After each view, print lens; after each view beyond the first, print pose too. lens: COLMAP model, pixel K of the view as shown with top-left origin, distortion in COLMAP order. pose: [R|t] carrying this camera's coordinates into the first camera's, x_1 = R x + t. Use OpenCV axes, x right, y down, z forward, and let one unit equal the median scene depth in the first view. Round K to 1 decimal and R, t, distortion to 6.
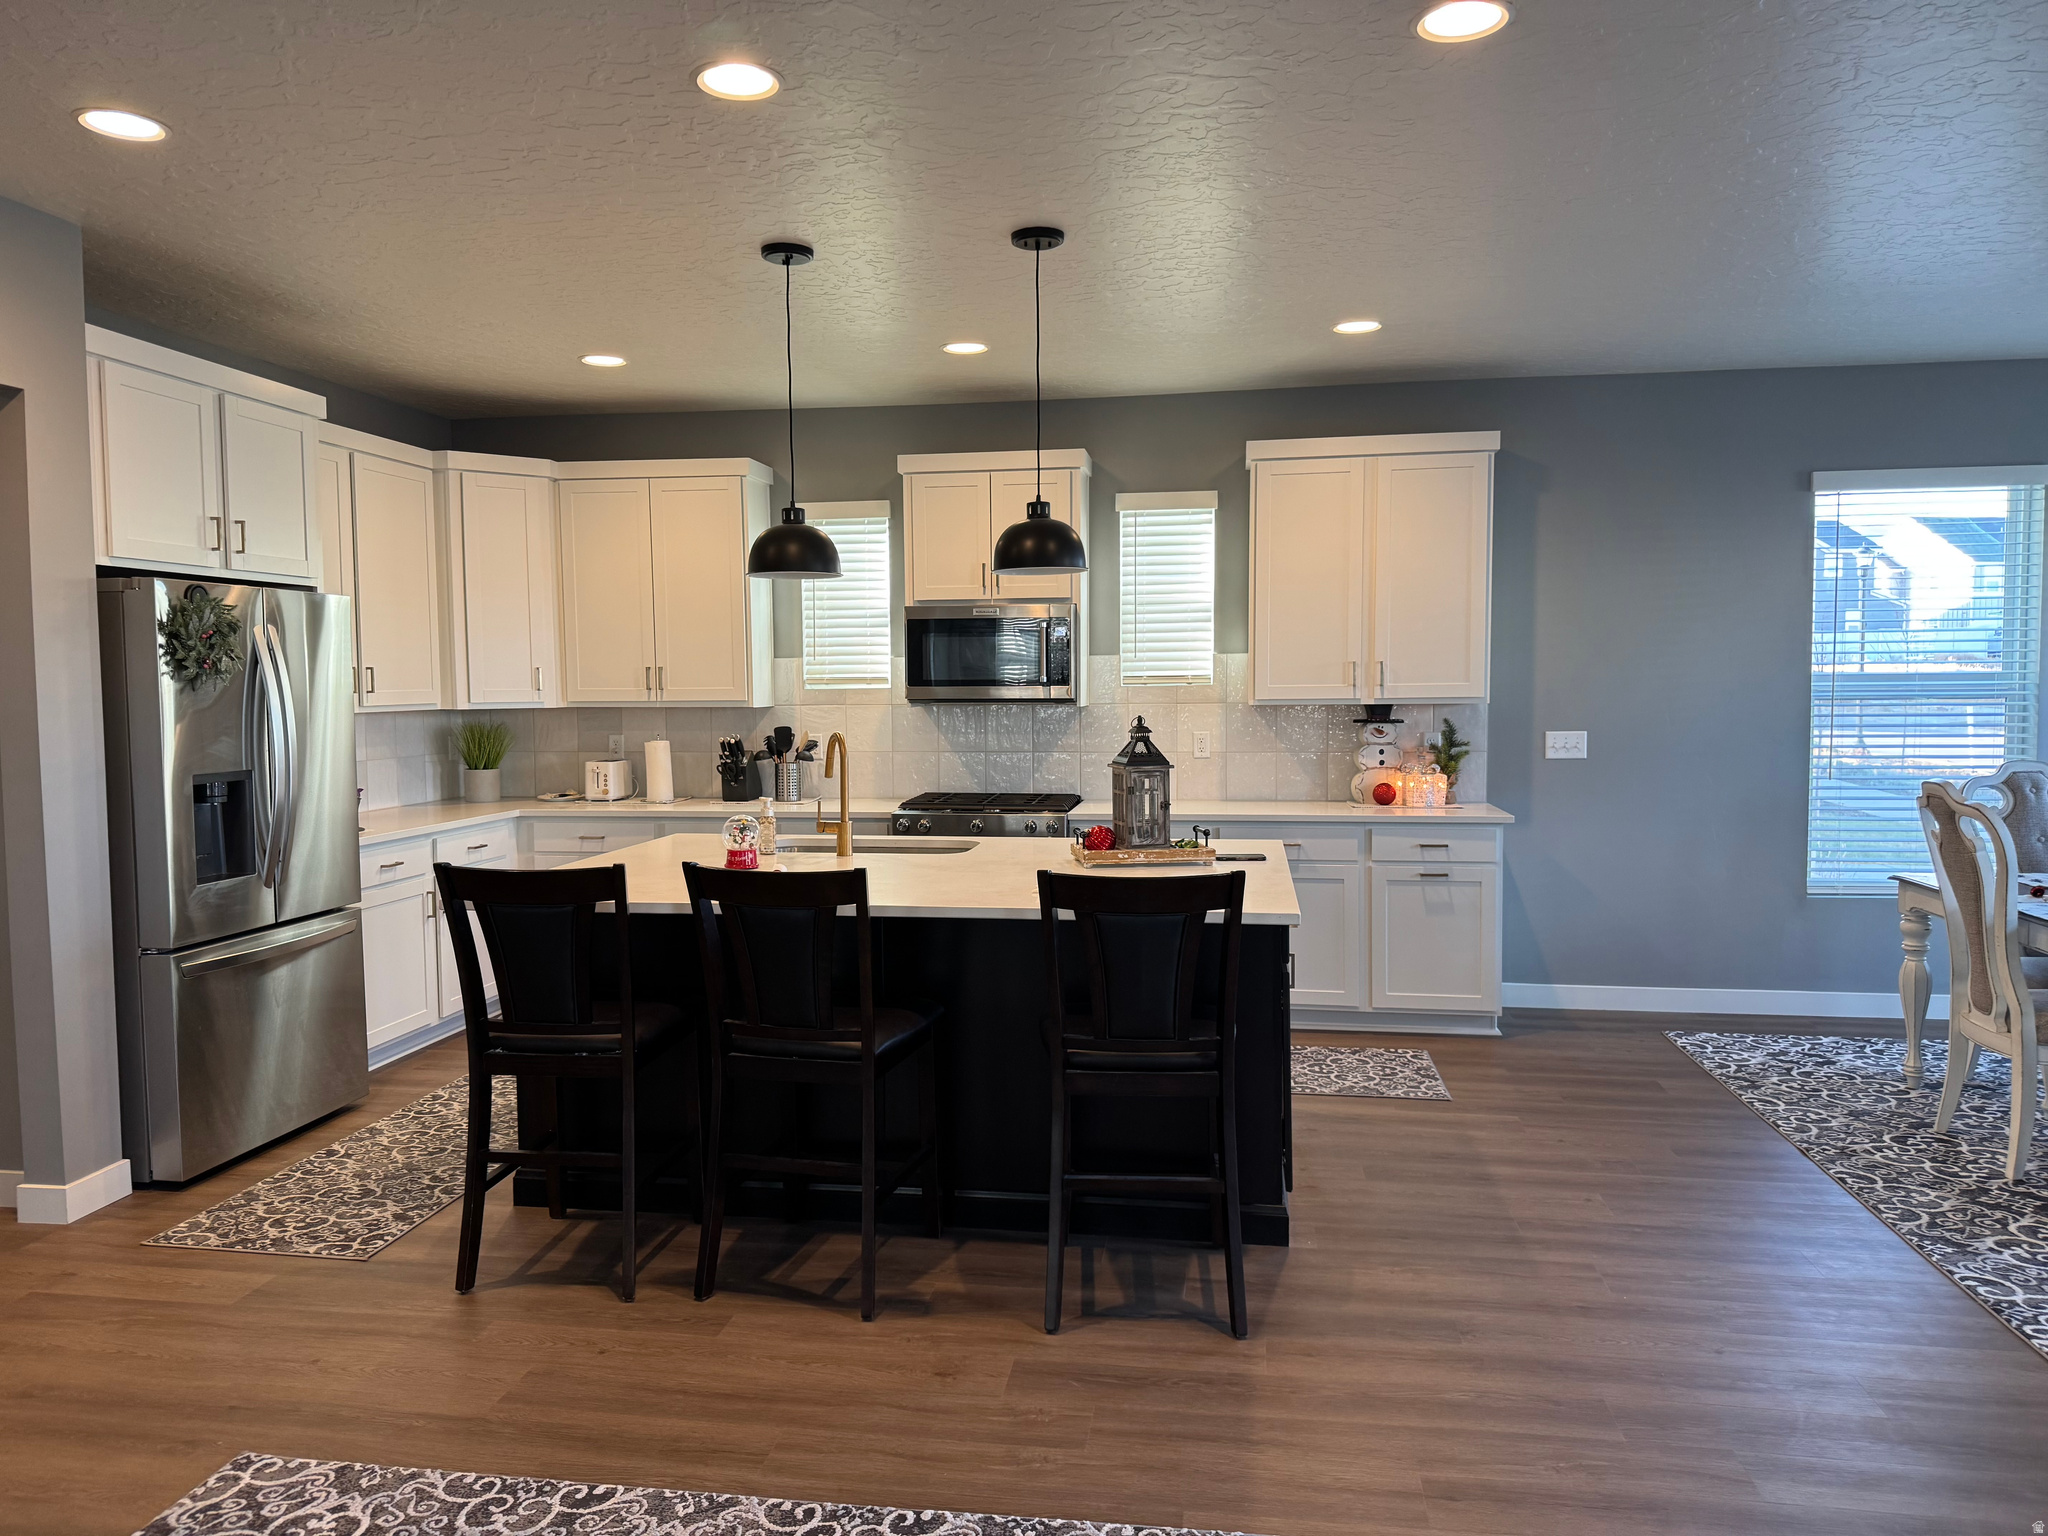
lens RADIAL K [[1459.5, 0, 1018.0], [0, 1459.5, 748.6], [0, 0, 1]] dist [0.054166, -0.050544]
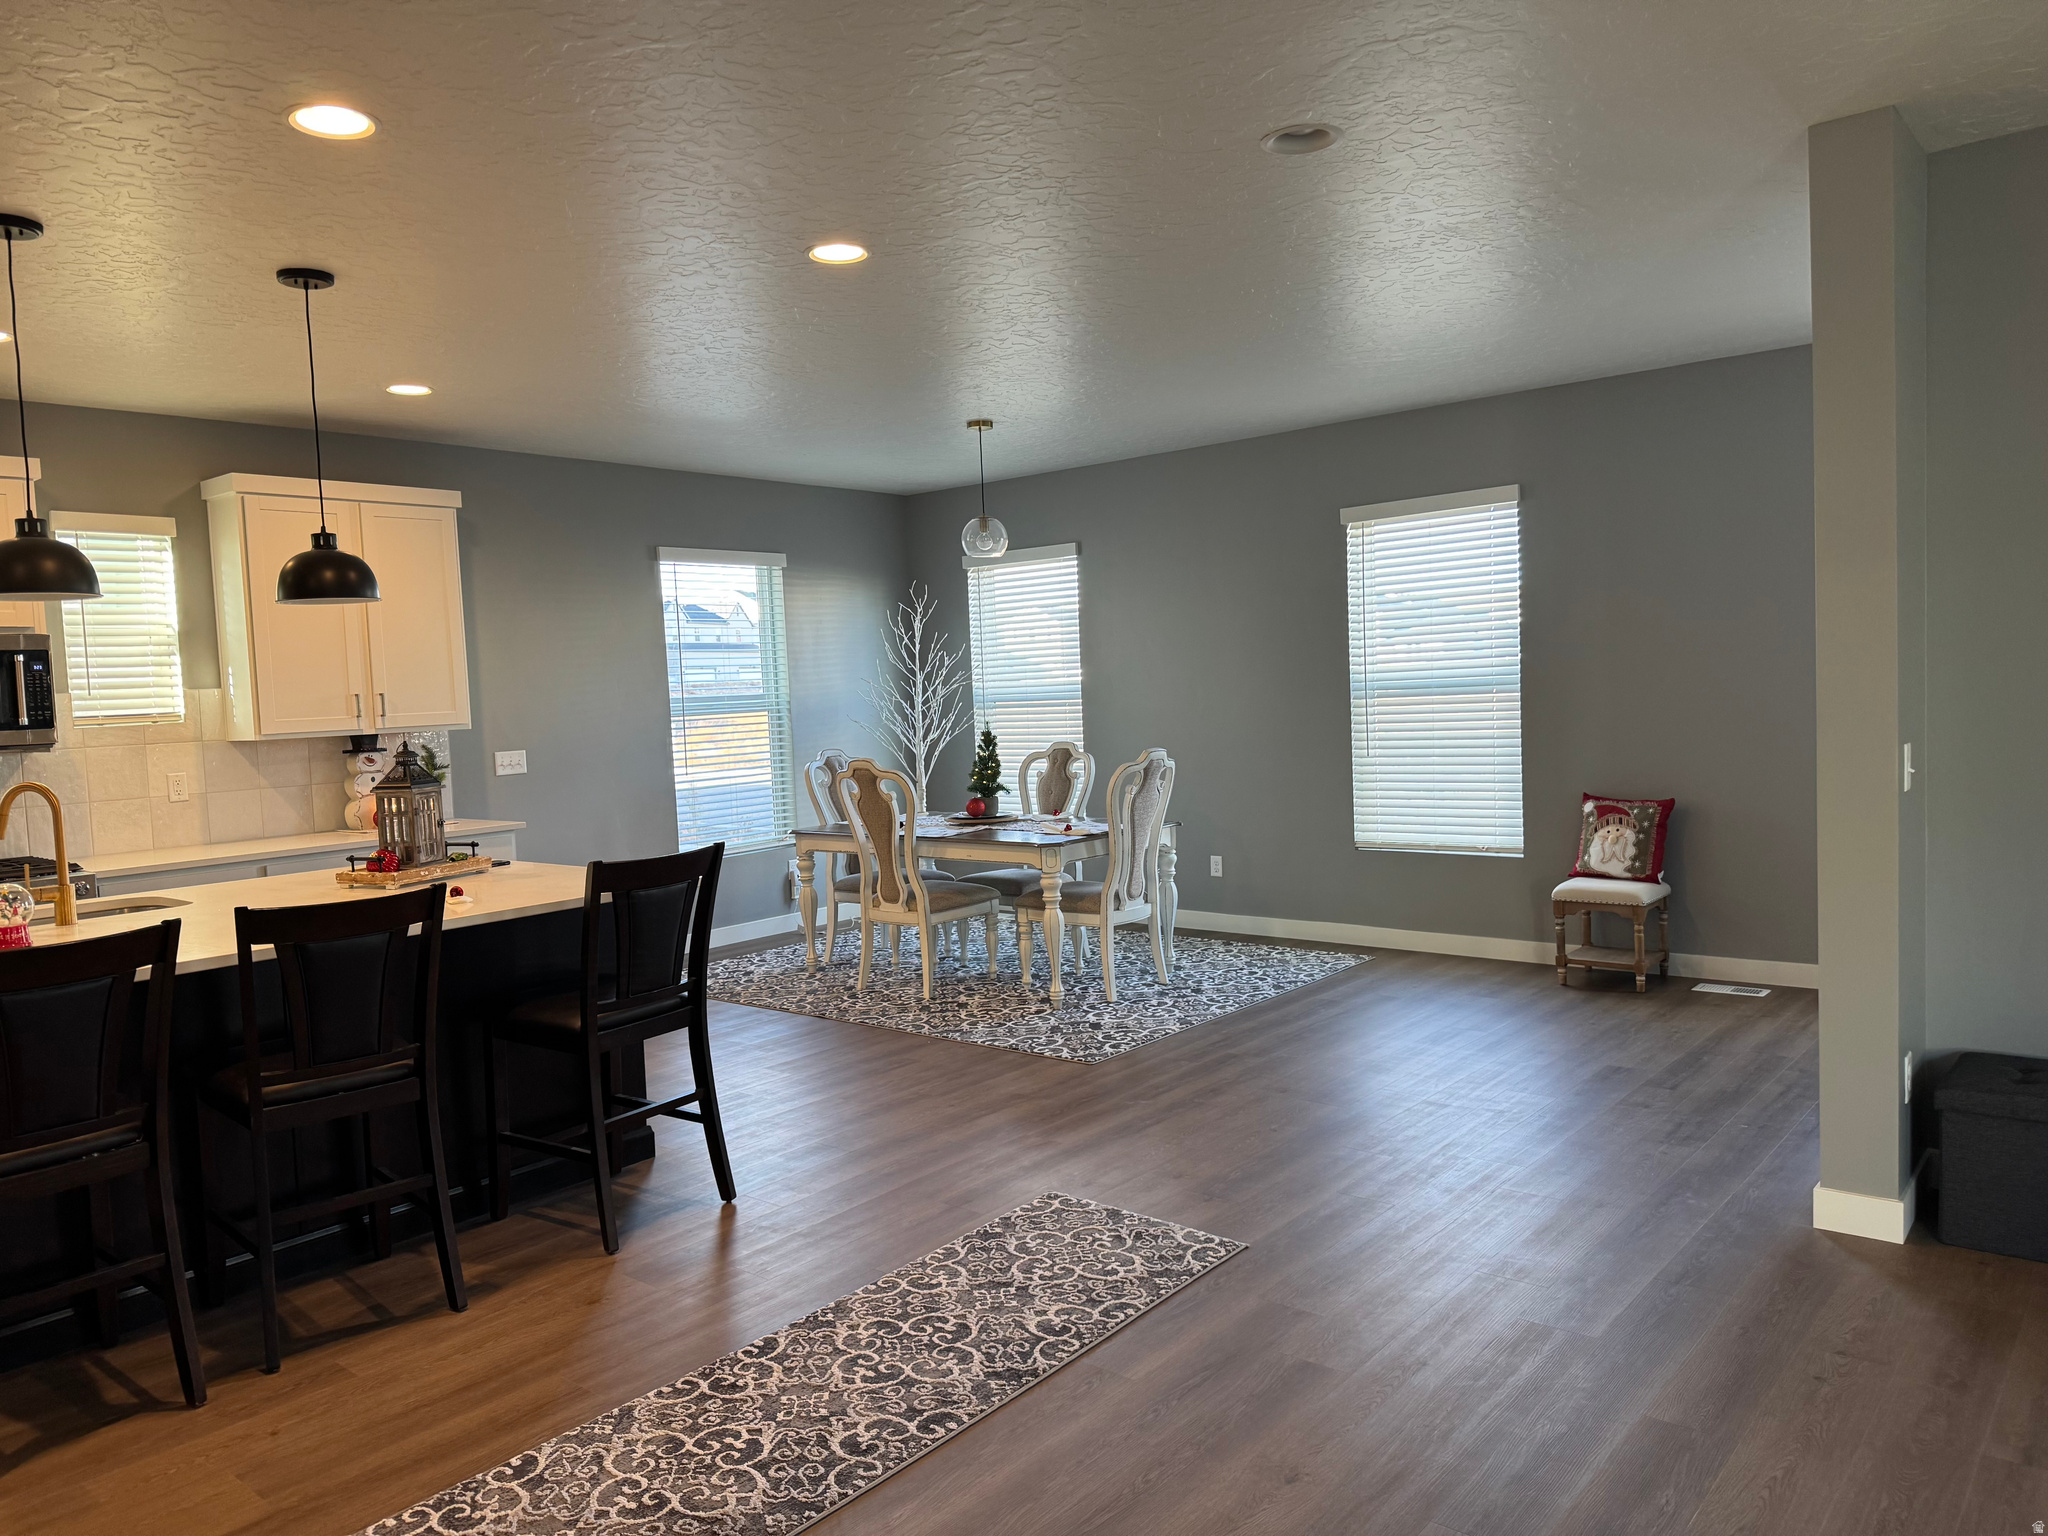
lens RADIAL K [[1459.5, 0, 1017.1], [0, 1459.5, 768.2], [0, 0, 1]] dist [0.054166, -0.050544]
pose [[0.508707, -0.062427, 0.858673, -0.614768], [0.077040, 0.996667, 0.026818, 0.002362], [-0.857486, 0.052510, 0.511821, 0.075568]]
